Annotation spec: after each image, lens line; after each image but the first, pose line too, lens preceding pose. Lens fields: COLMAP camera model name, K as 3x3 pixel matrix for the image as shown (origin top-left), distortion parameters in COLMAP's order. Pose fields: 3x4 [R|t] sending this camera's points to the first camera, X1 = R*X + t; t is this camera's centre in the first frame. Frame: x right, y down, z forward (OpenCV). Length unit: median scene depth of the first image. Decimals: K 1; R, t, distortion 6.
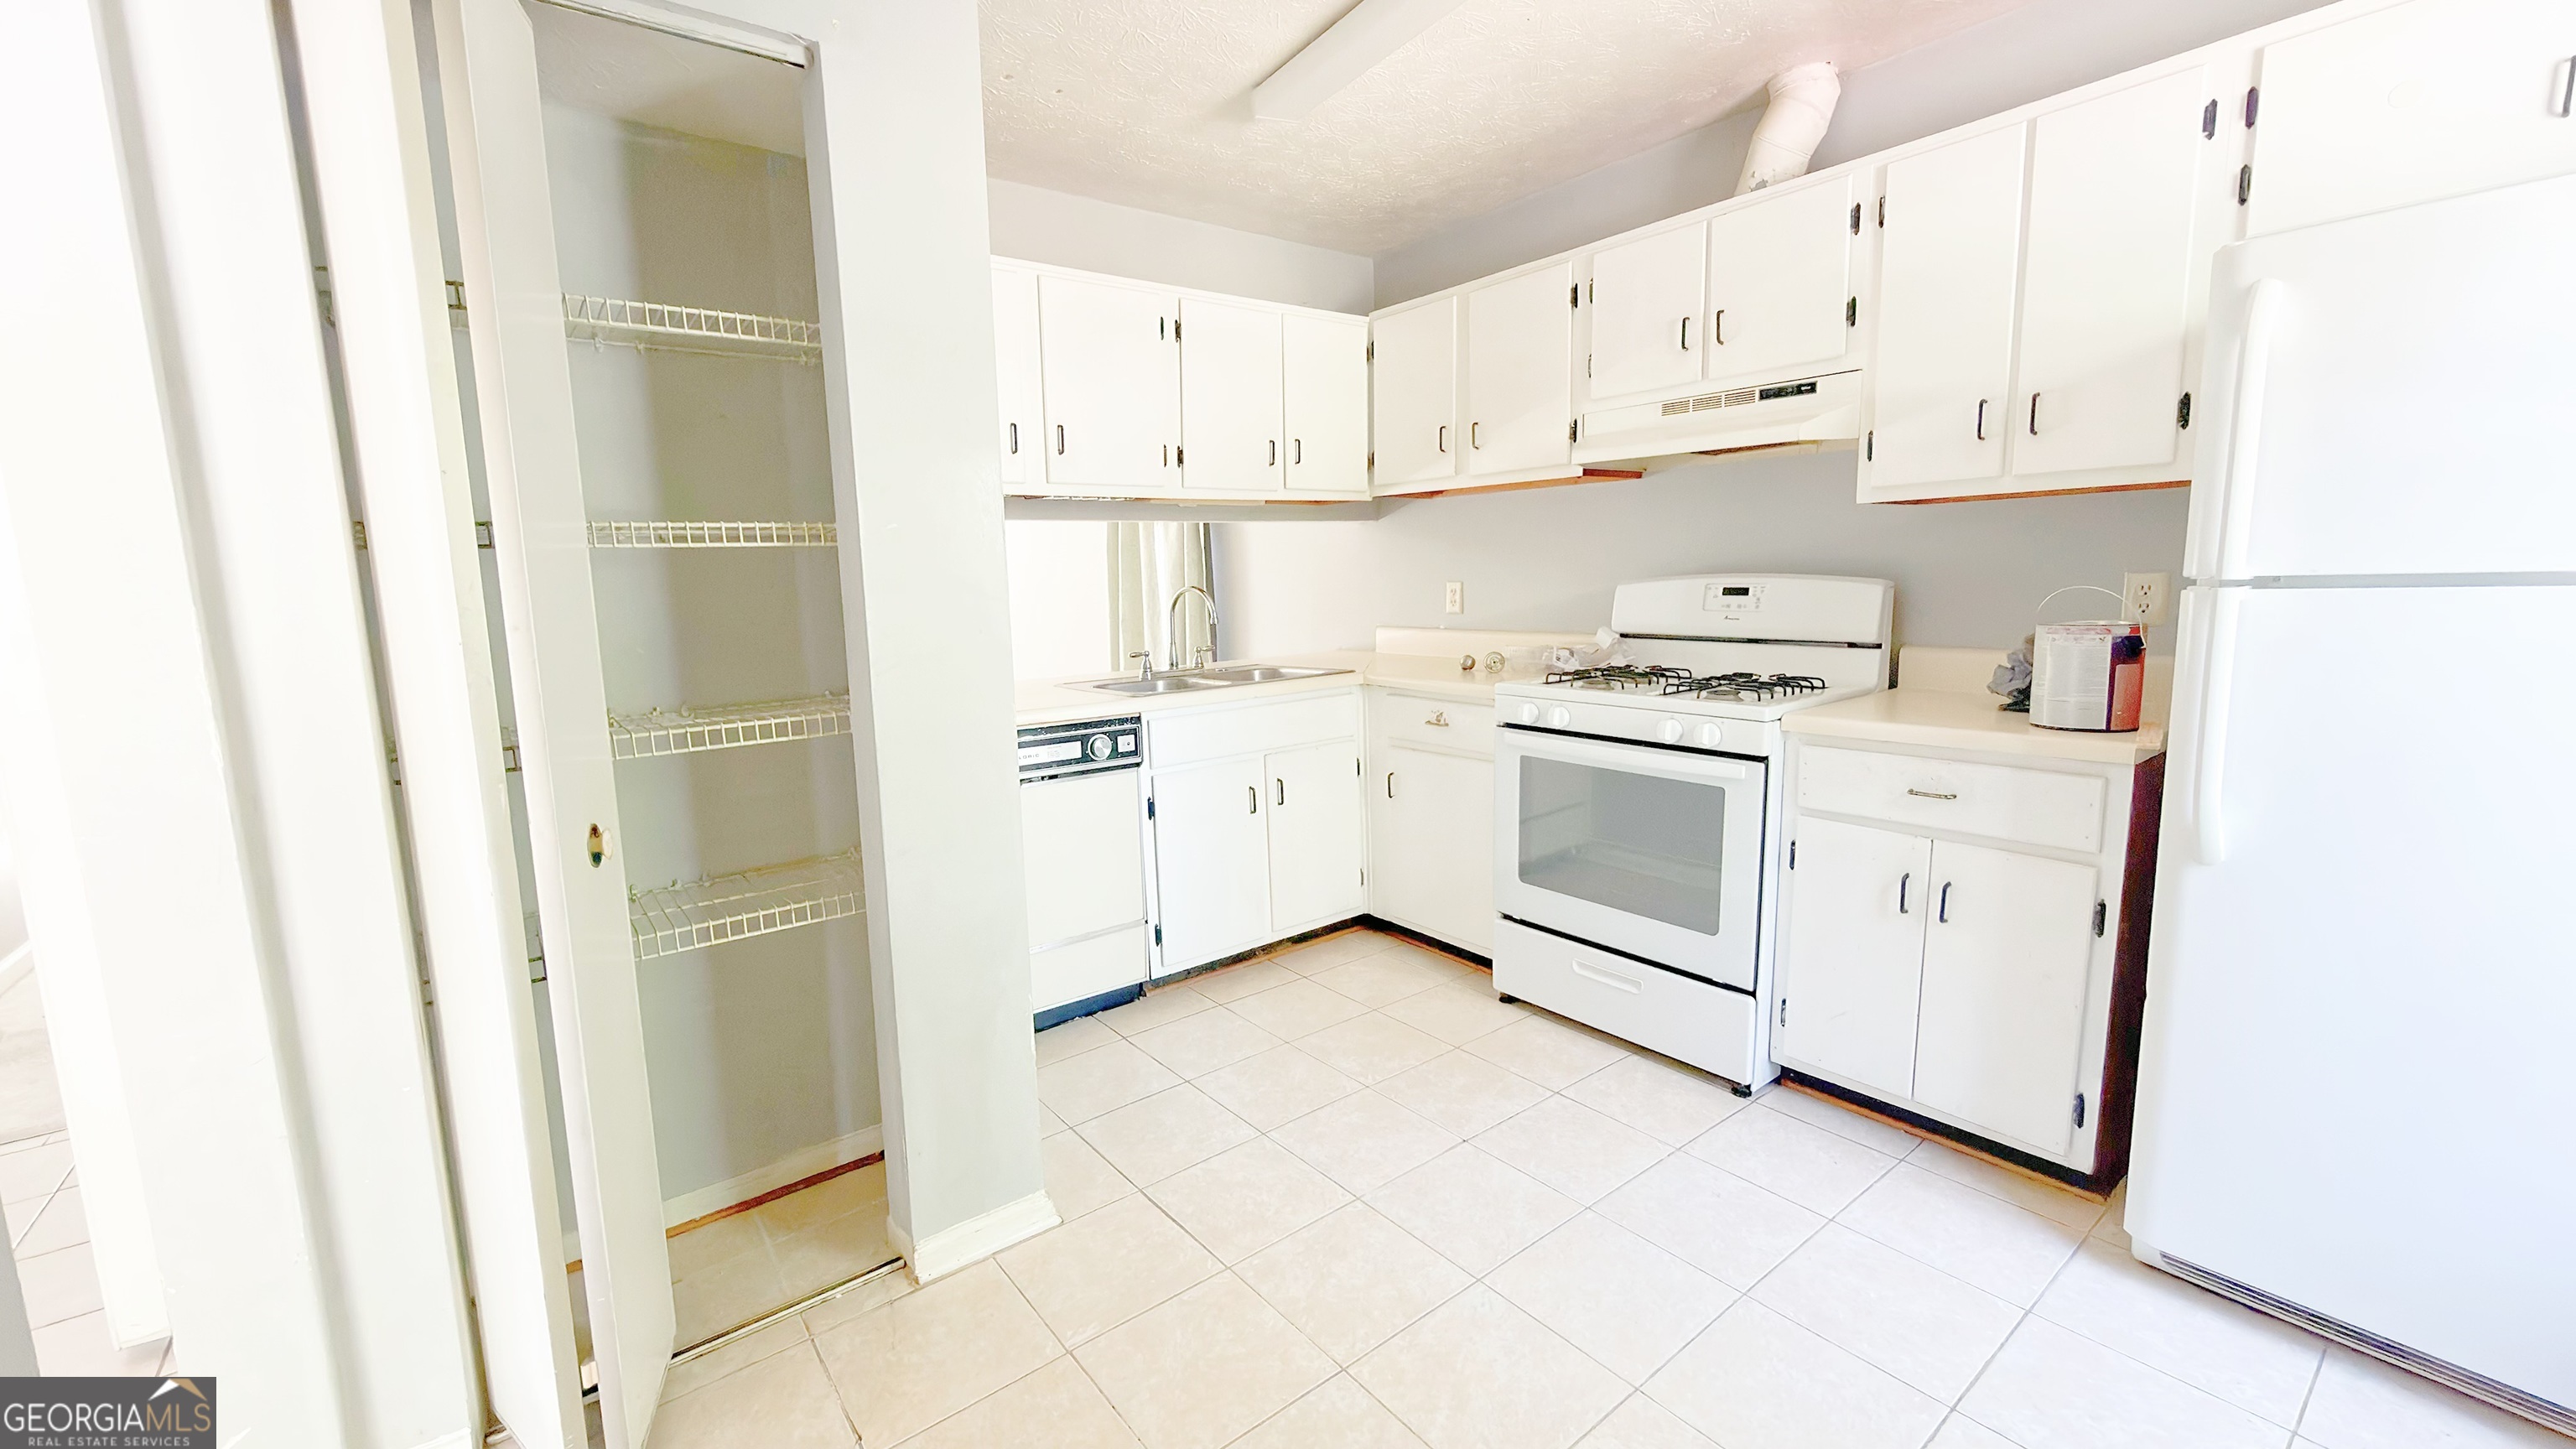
lens RADIAL K [[1026.3, 0, 1268.6], [0, 1026.3, 723.4], [0, 0, 1]] dist [0.001227, -0.000569]
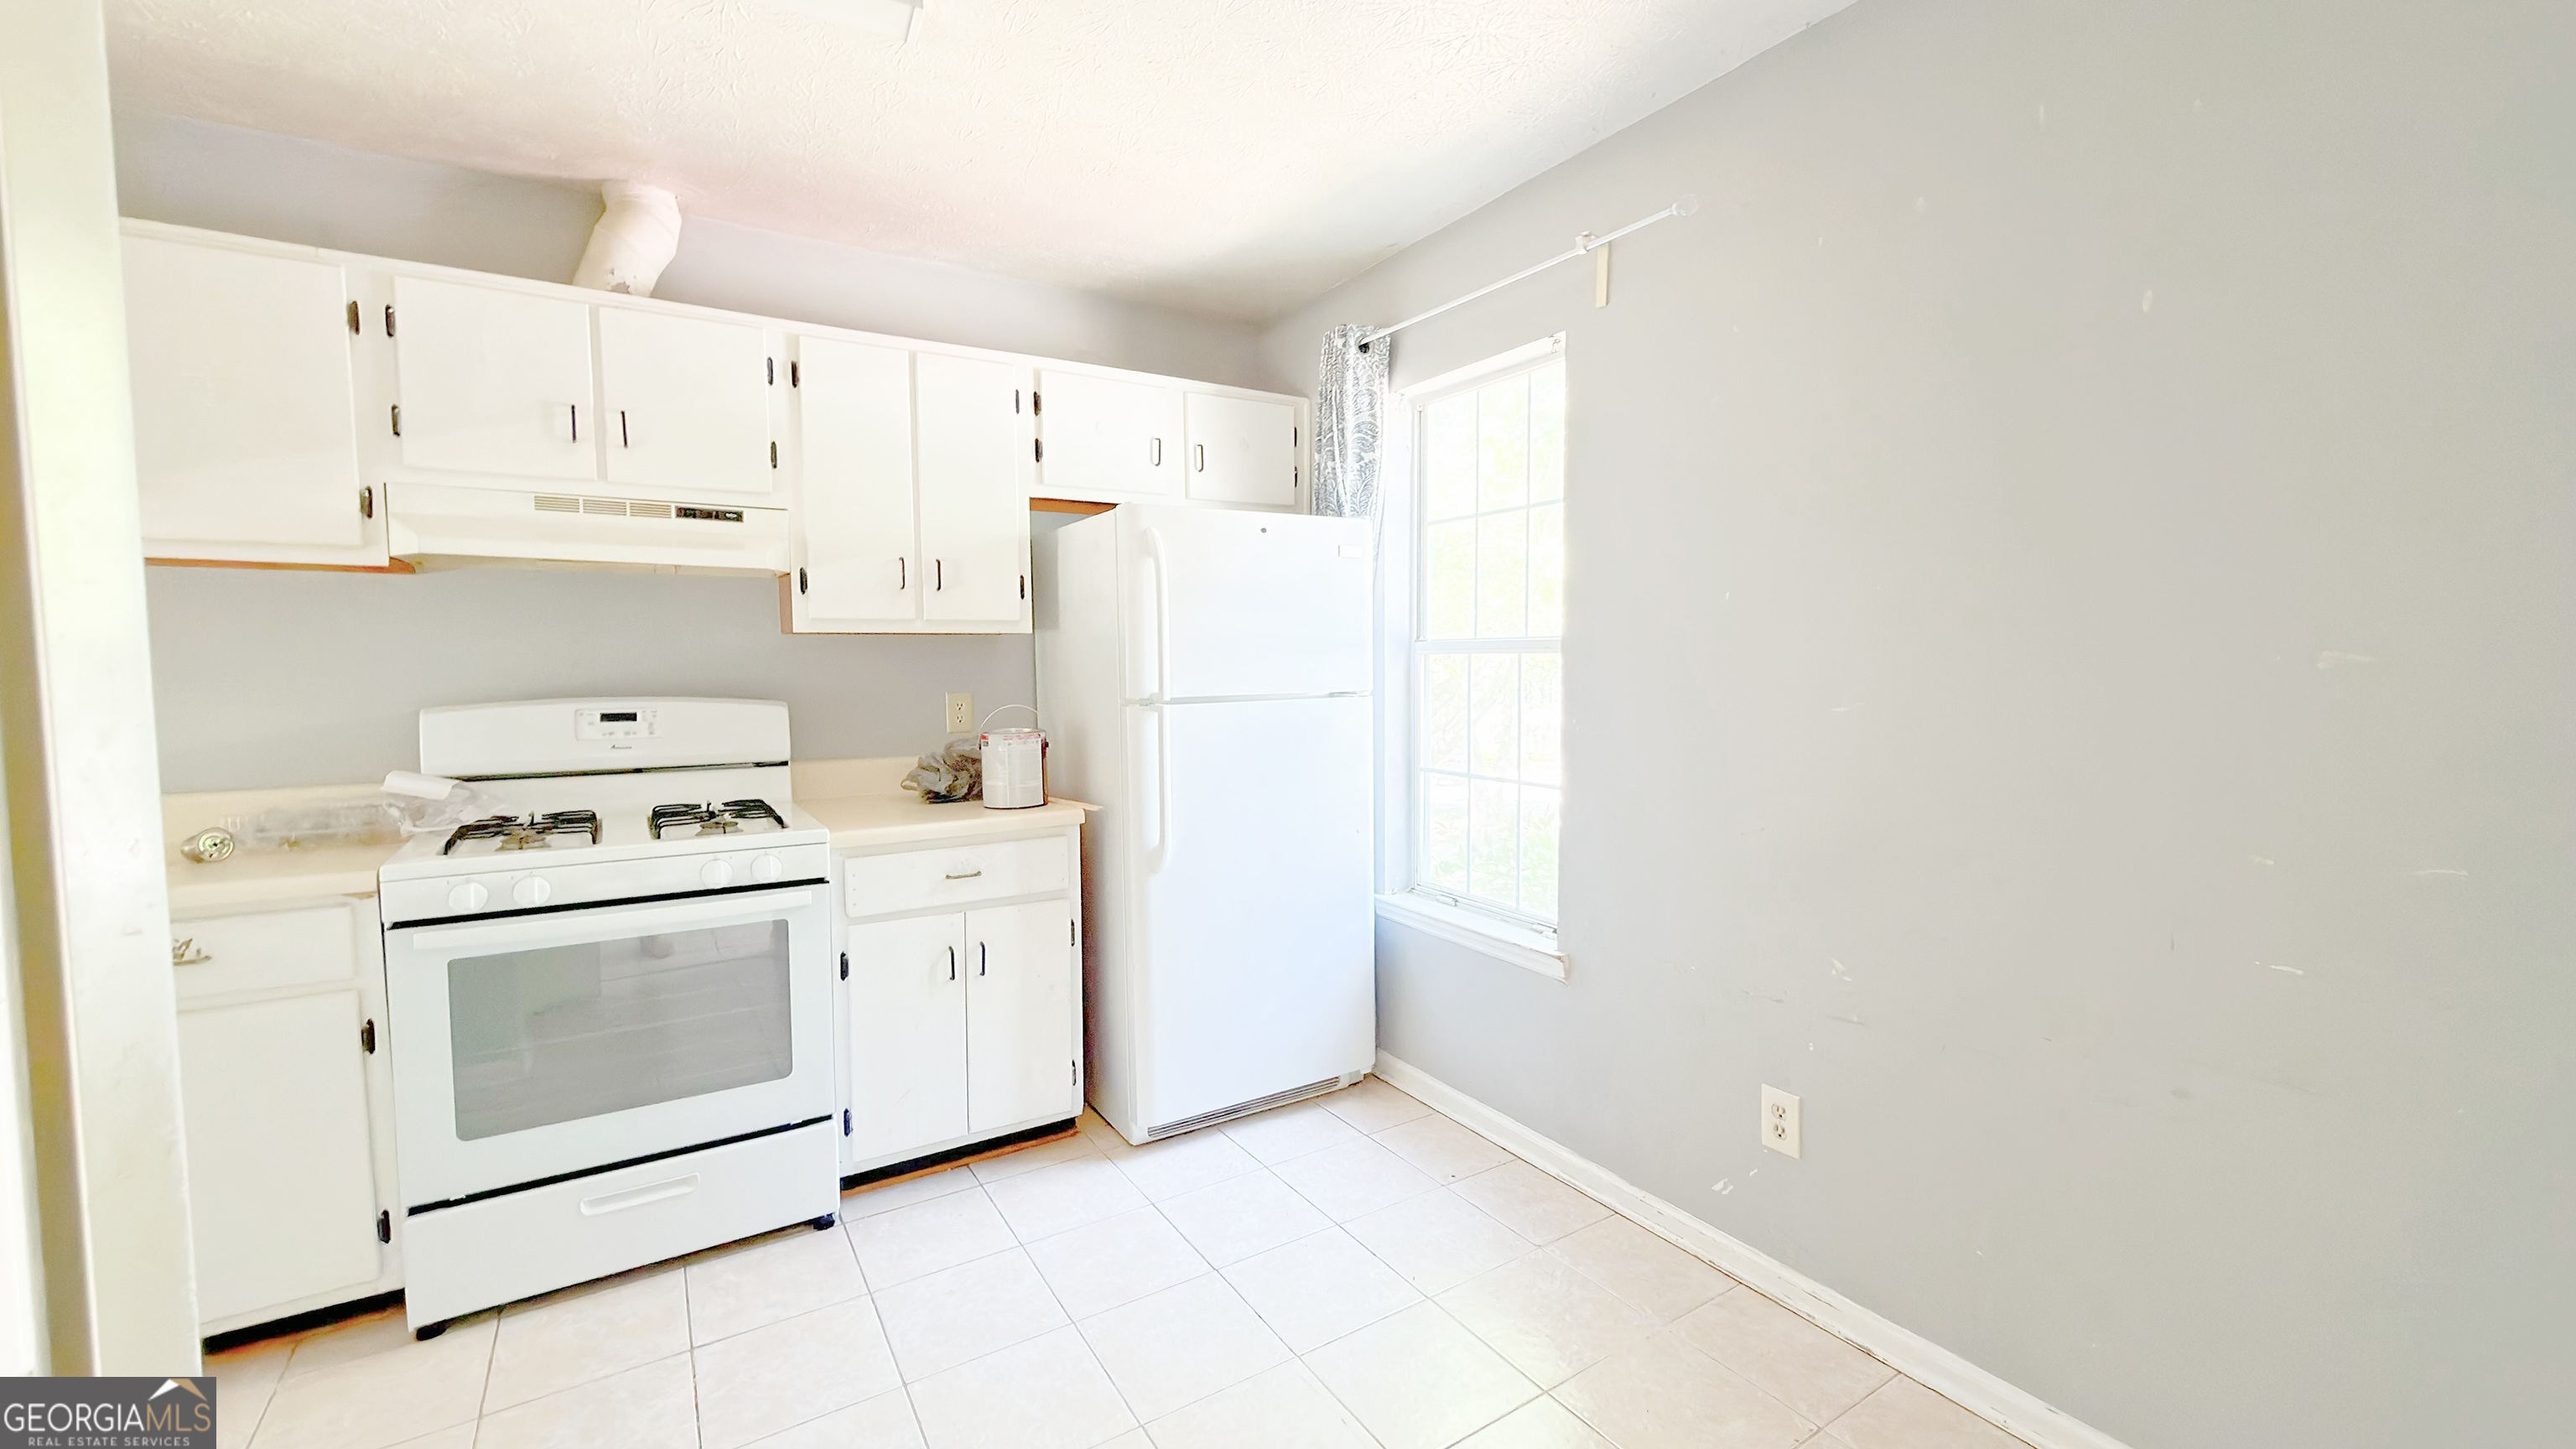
lens RADIAL K [[1026.3, 0, 1270.5], [0, 1026.3, 724.9], [0, 0, 1]] dist [0.001227, -0.000569]
pose [[0.090445, -0.040784, 0.995066, -0.431866], [0.145552, 0.988974, 0.027305, -0.071794], [-0.985208, 0.142364, 0.095384, 0.401089]]
